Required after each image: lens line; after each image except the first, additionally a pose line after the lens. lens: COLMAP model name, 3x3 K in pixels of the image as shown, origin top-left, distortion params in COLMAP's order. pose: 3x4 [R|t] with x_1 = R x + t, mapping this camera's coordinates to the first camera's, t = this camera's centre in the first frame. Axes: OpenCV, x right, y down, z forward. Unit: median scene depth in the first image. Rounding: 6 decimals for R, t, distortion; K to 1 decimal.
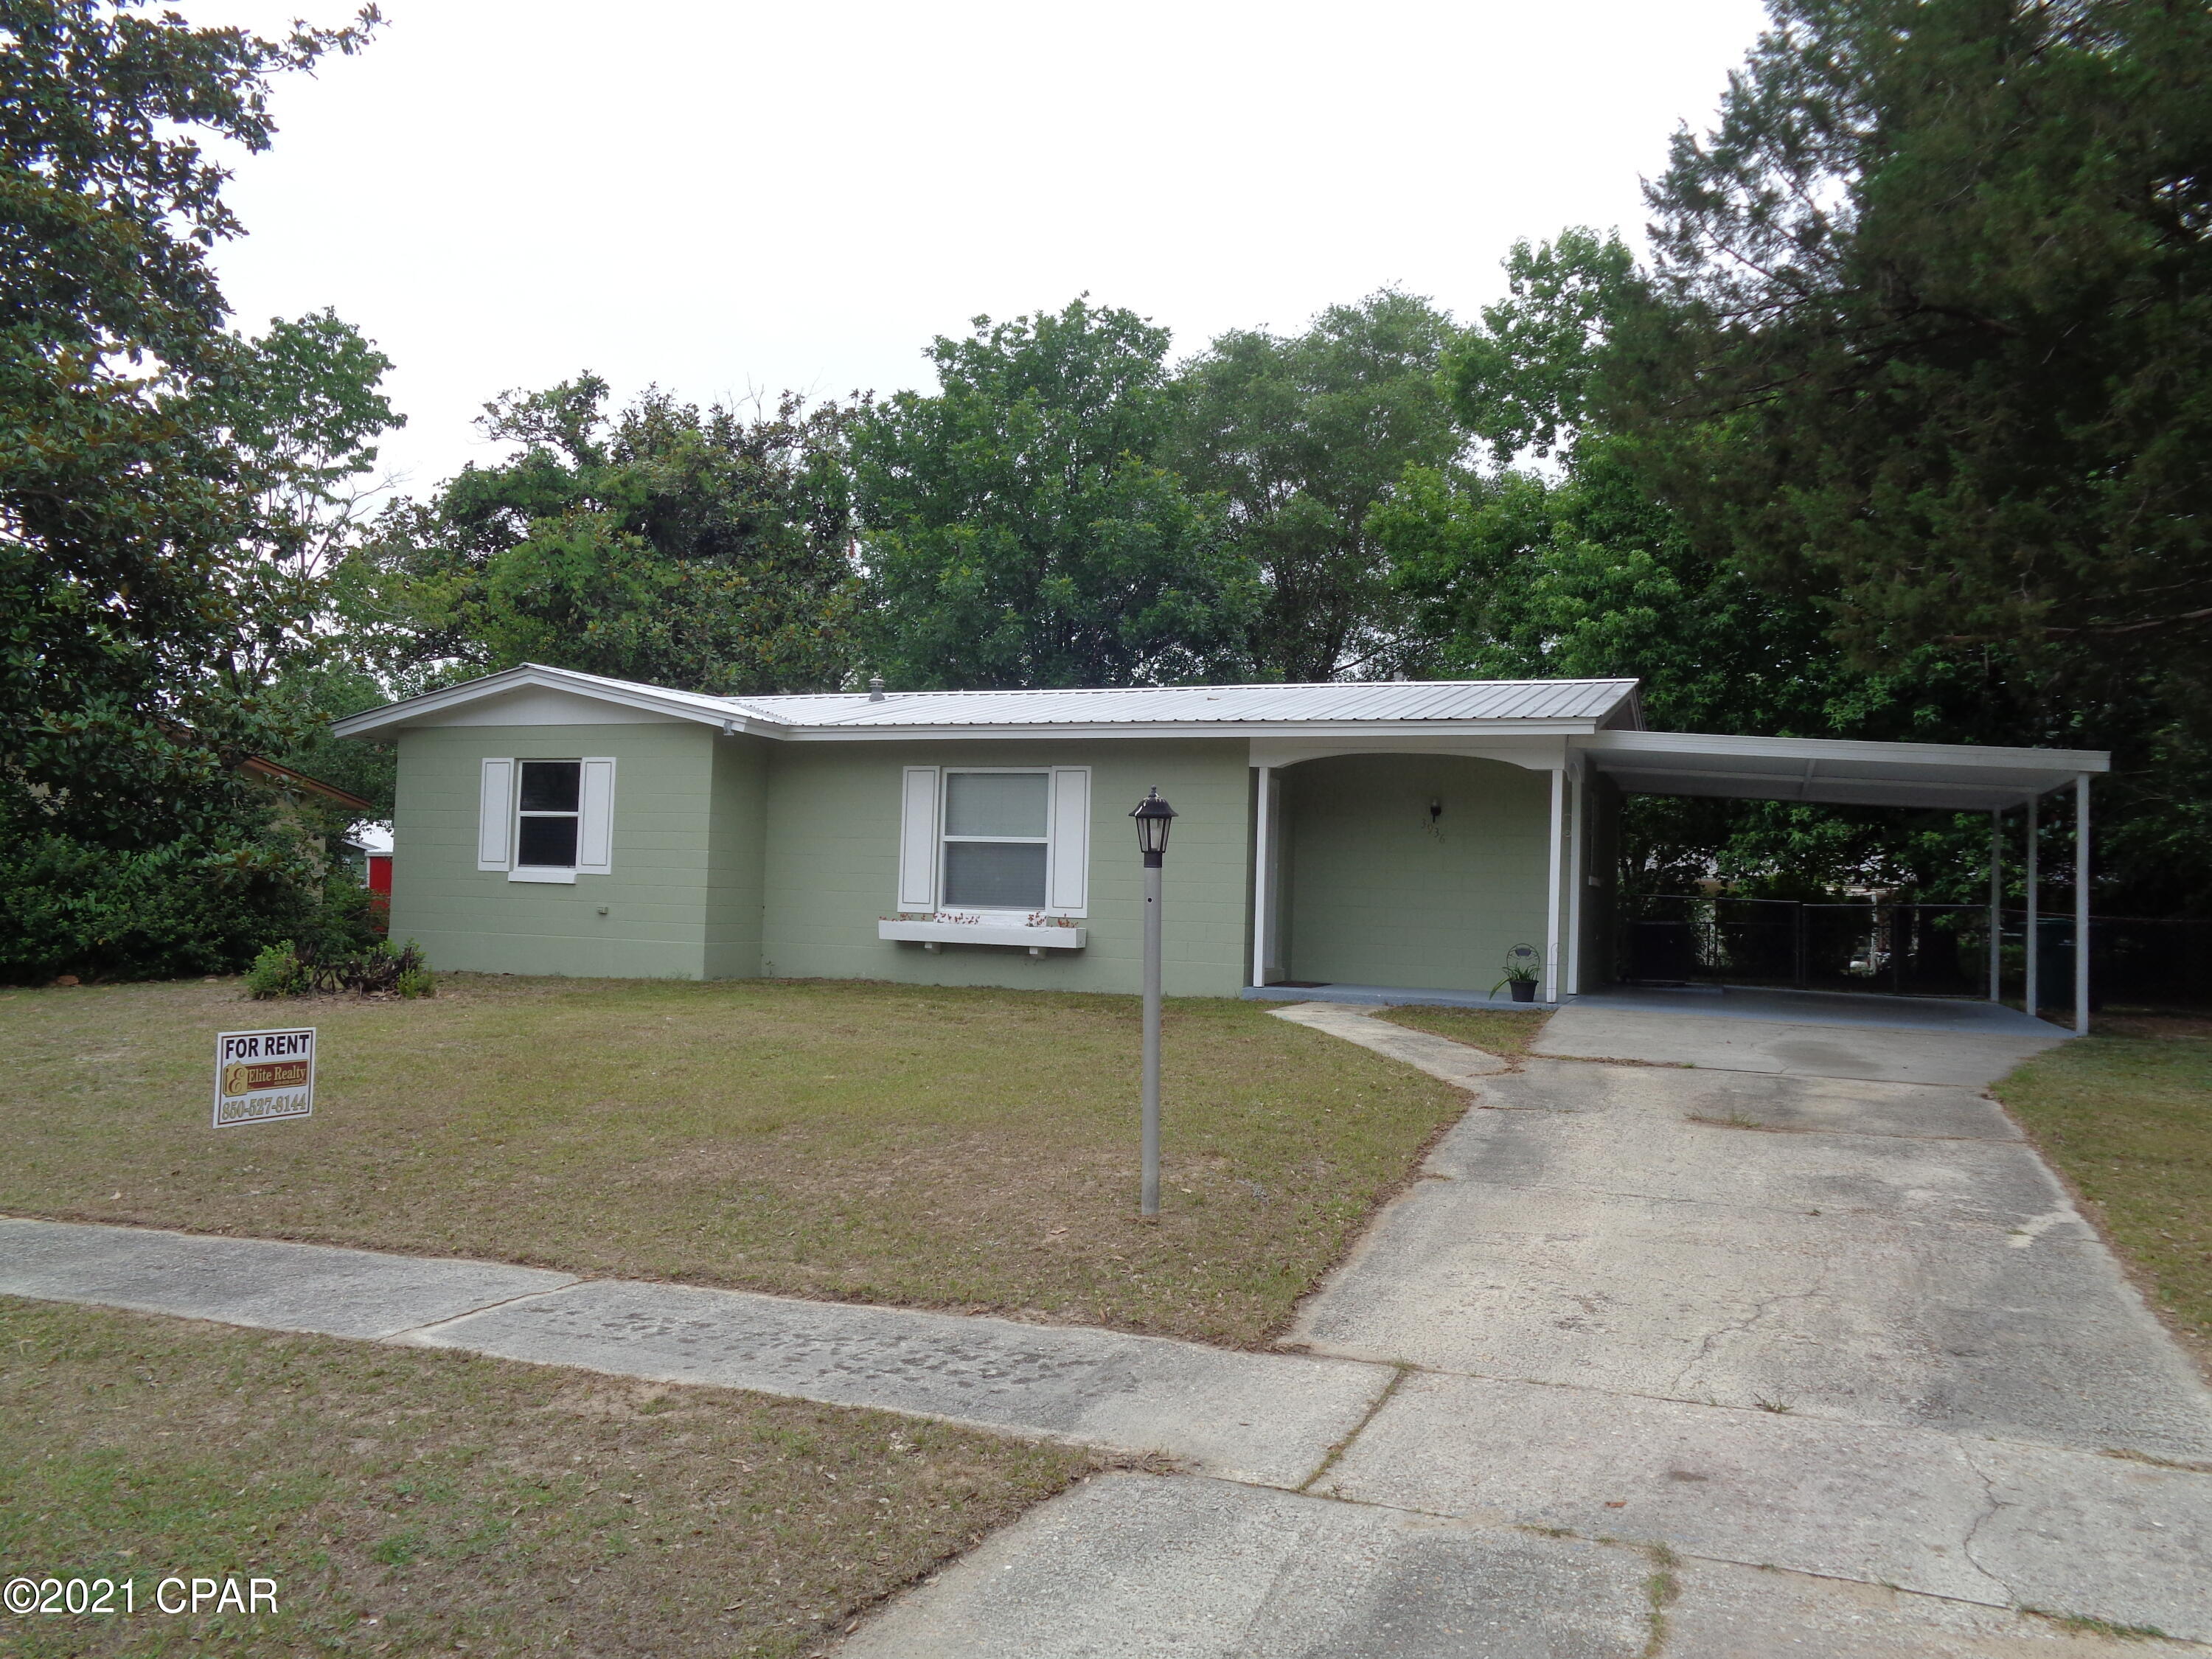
lens RADIAL K [[1644.9, 0, 1108.2], [0, 1644.9, 854.5], [0, 0, 1]] dist [0.001737, 0.000196]
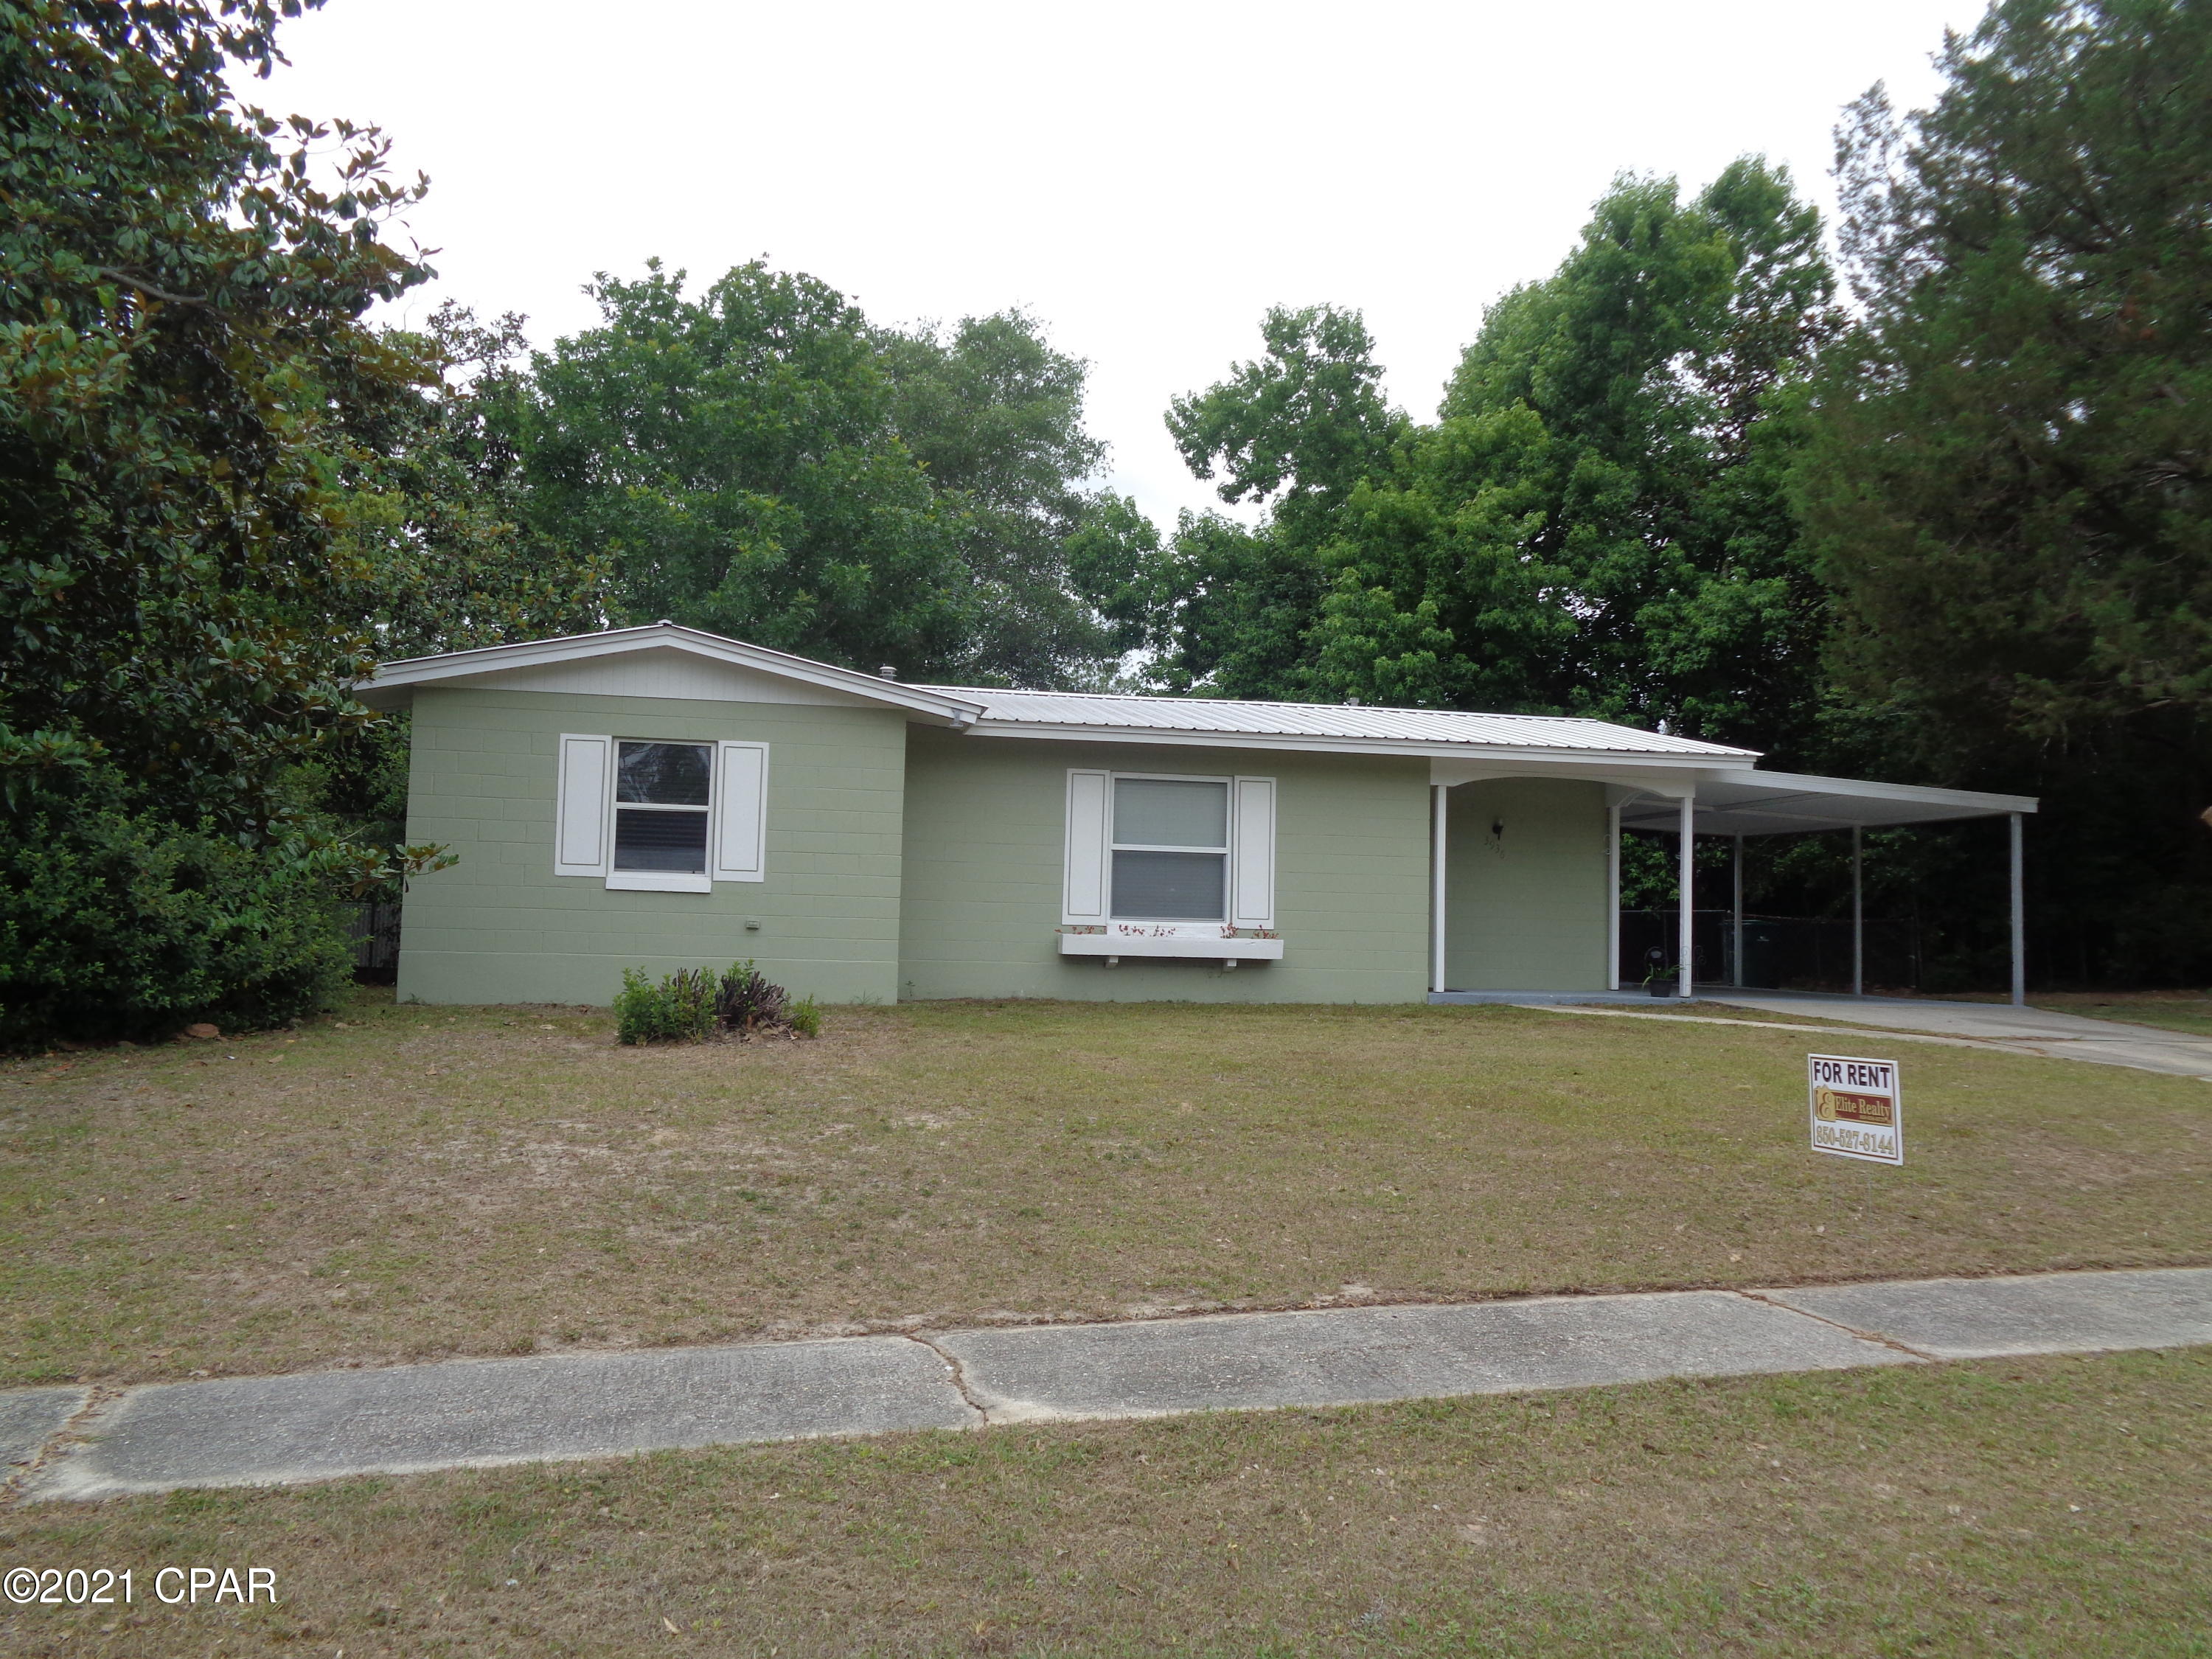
lens RADIAL K [[1644.9, 0, 1108.2], [0, 1644.9, 854.5], [0, 0, 1]] dist [0.001737, 0.000196]
pose [[0.840963, 0.016037, 0.540855, -0.615119], [-0.013540, 0.999871, -0.008593, 0.002981], [-0.540923, -0.000097, 0.841072, 0.202982]]
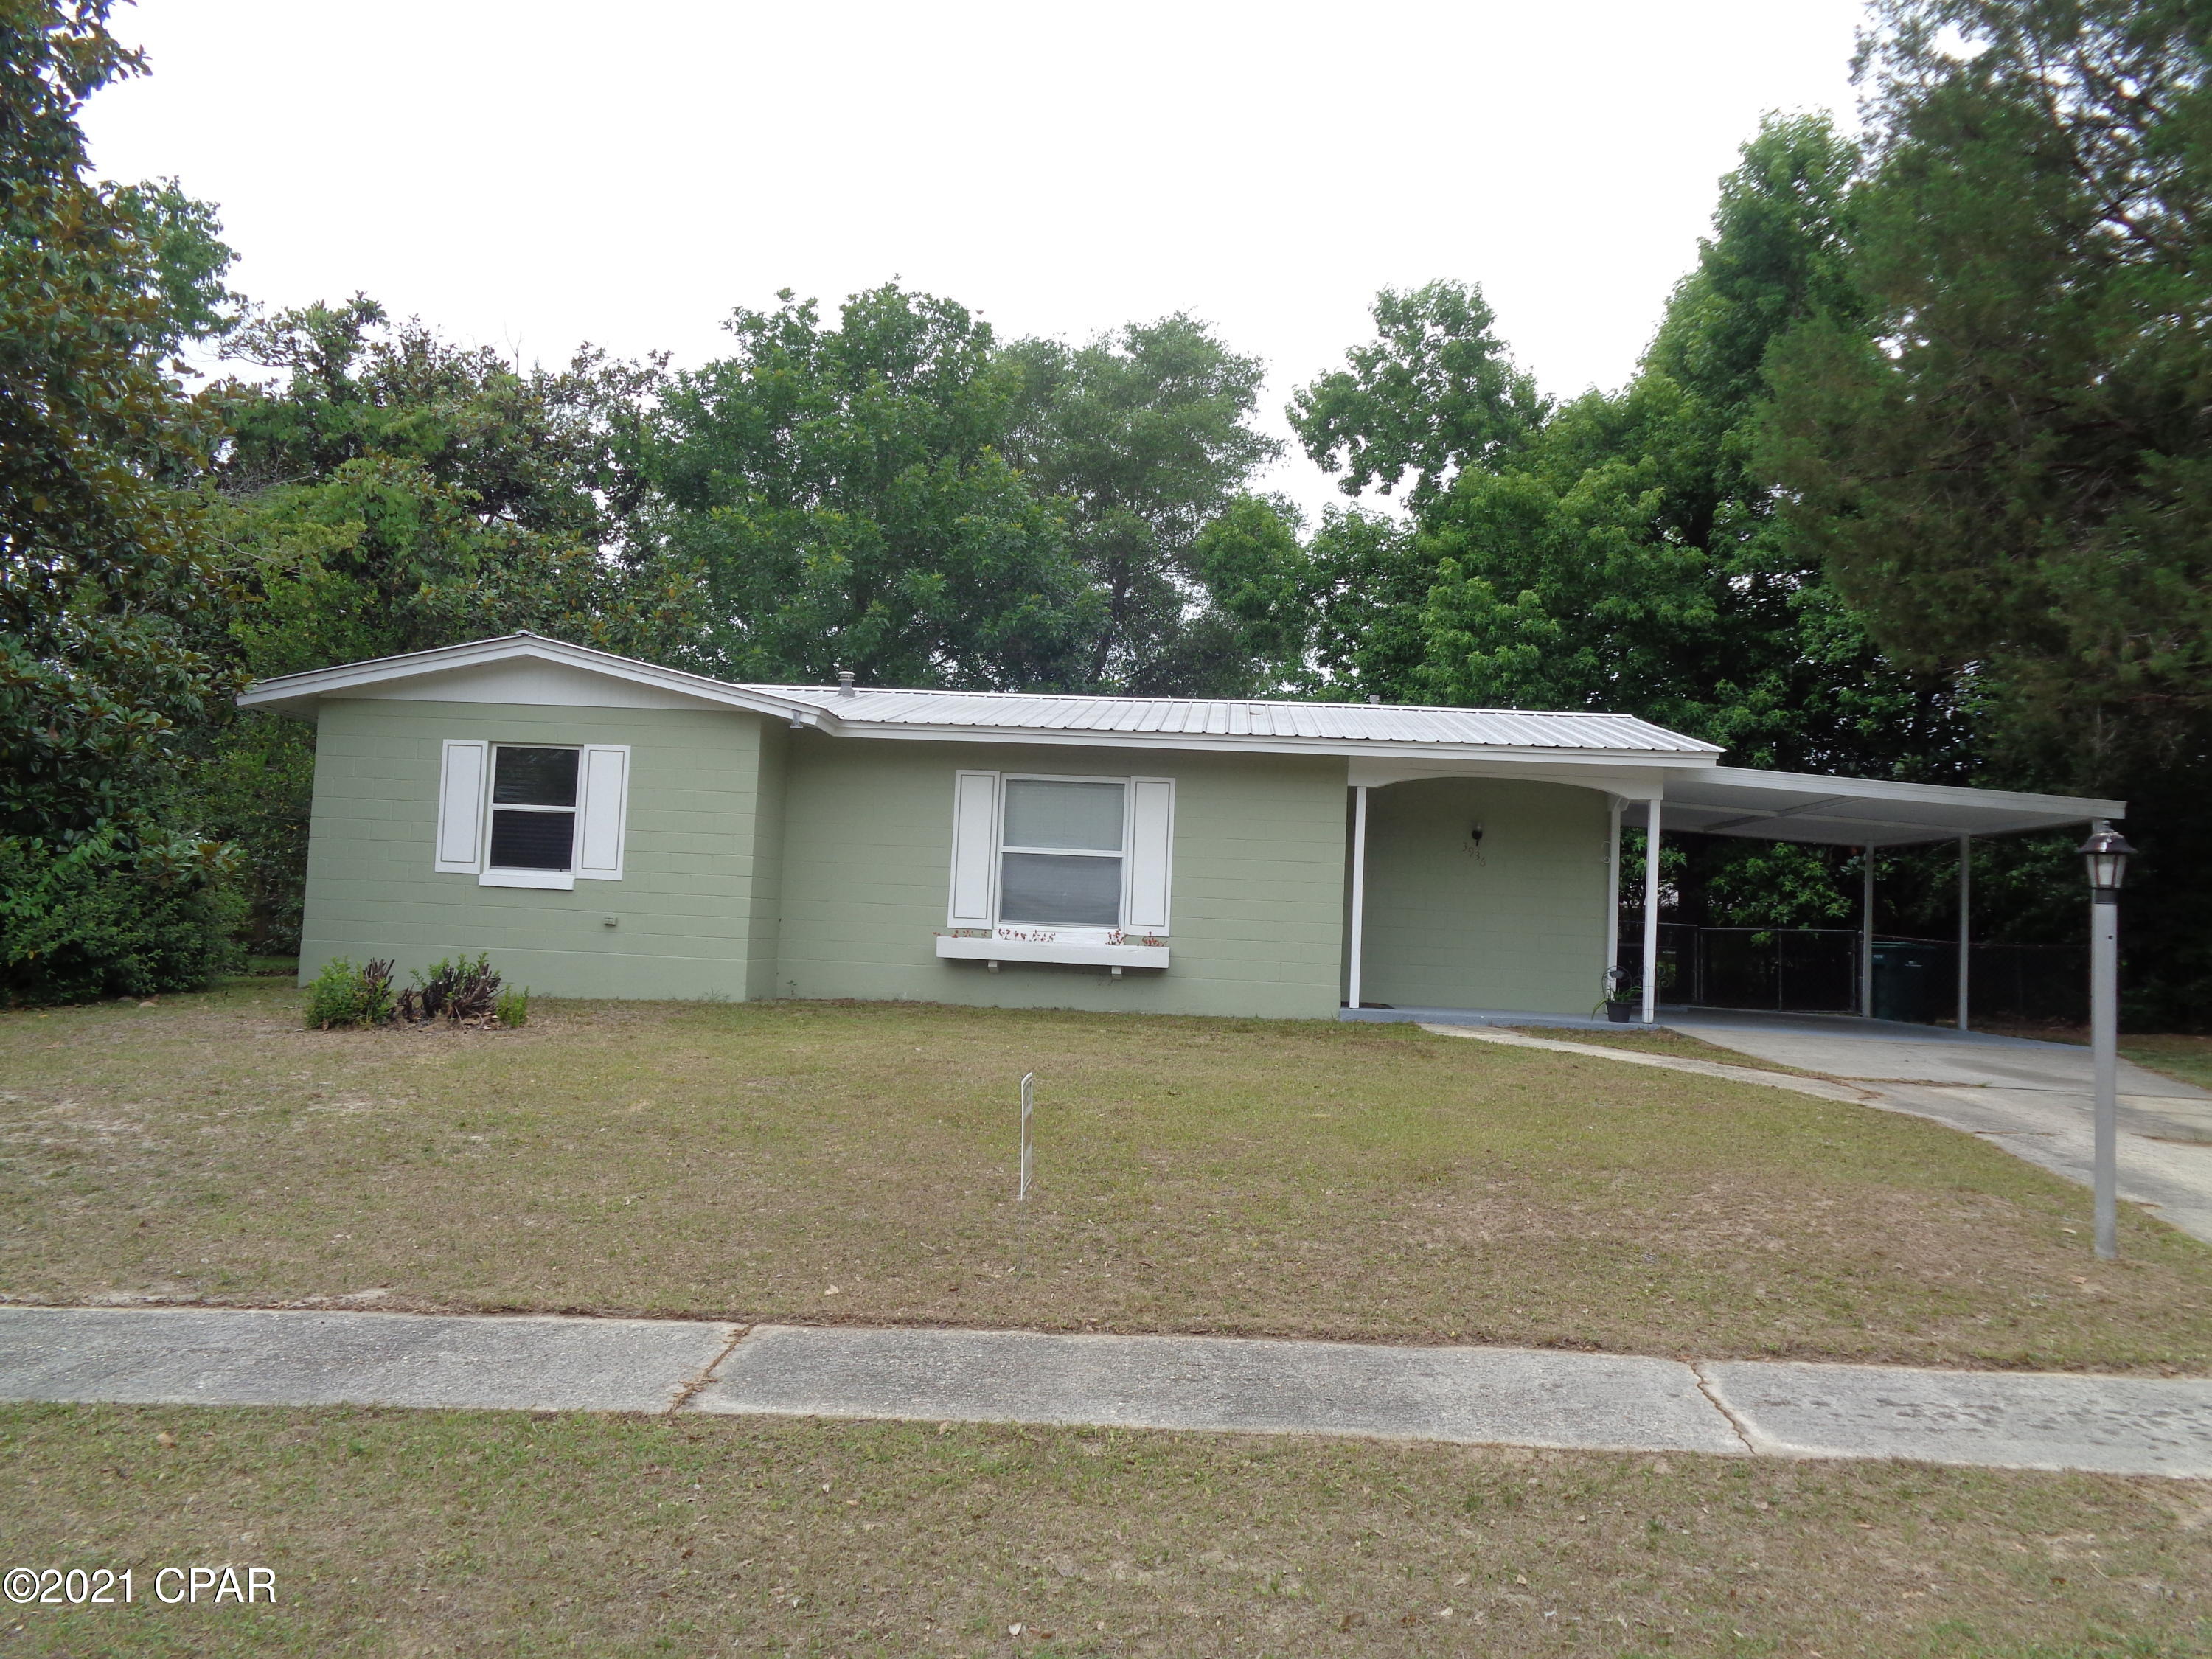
lens RADIAL K [[1644.9, 0, 1108.2], [0, 1644.9, 854.5], [0, 0, 1]] dist [0.001737, 0.000196]
pose [[0.951184, 0.025702, 0.307552, -0.329459], [-0.023670, 0.999666, -0.010336, 0.001453], [-0.307715, 0.002552, 0.951475, 0.093814]]
